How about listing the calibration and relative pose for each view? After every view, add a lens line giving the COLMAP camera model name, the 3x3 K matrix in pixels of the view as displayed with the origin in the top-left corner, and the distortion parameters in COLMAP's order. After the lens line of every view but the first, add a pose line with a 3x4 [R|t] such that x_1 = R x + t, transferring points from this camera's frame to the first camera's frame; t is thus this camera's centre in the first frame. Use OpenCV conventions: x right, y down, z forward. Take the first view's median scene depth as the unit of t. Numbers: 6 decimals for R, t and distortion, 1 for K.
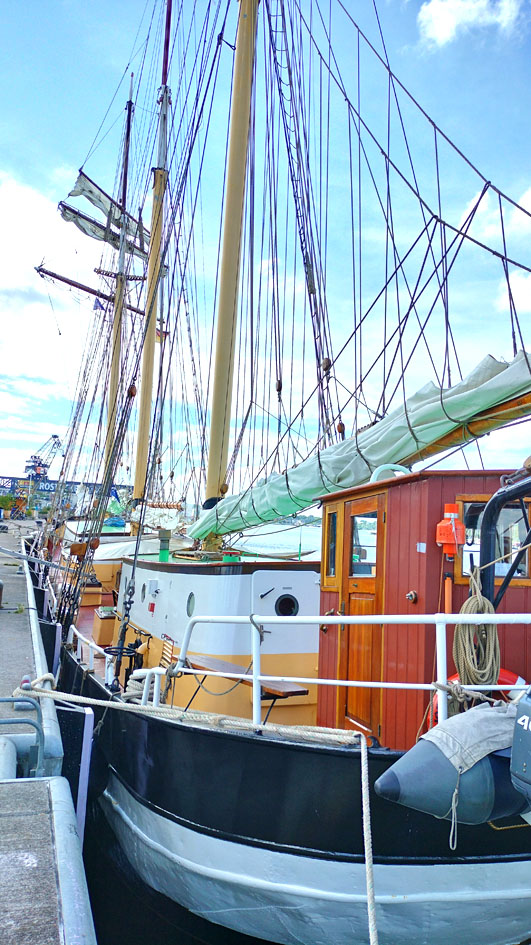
lens RADIAL K [[718.2, 0, 265.5], [0, 718.2, 472.5], [0, 0, 1]] dist [0.126901, -0.202151]
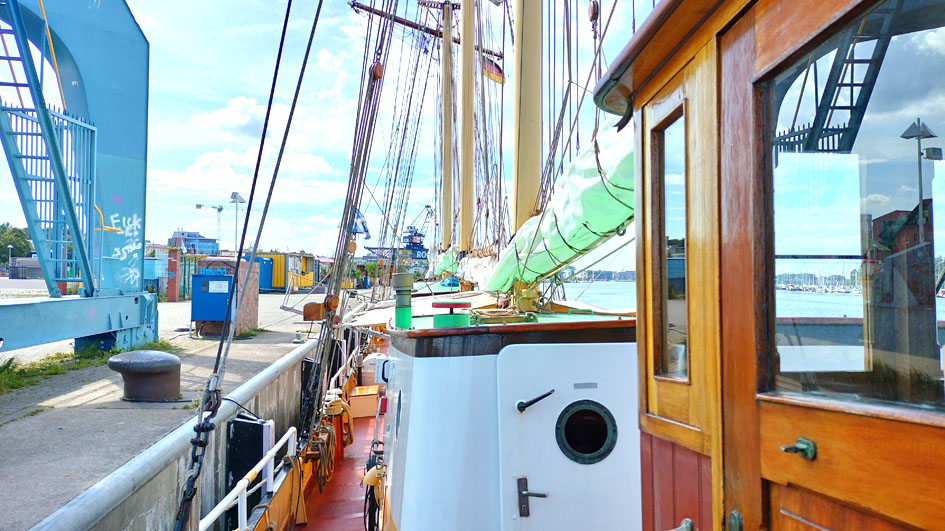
lens RADIAL K [[718.2, 0, 472.5], [0, 718.2, 265.5], [0, 0, 1]] dist [0.126901, -0.202151]
pose [[0.973360, -0.052162, -0.223270, 0.039584], [0.062119, 0.997353, 0.037801, 0.044555], [0.220707, -0.050664, 0.974023, 0.363256]]
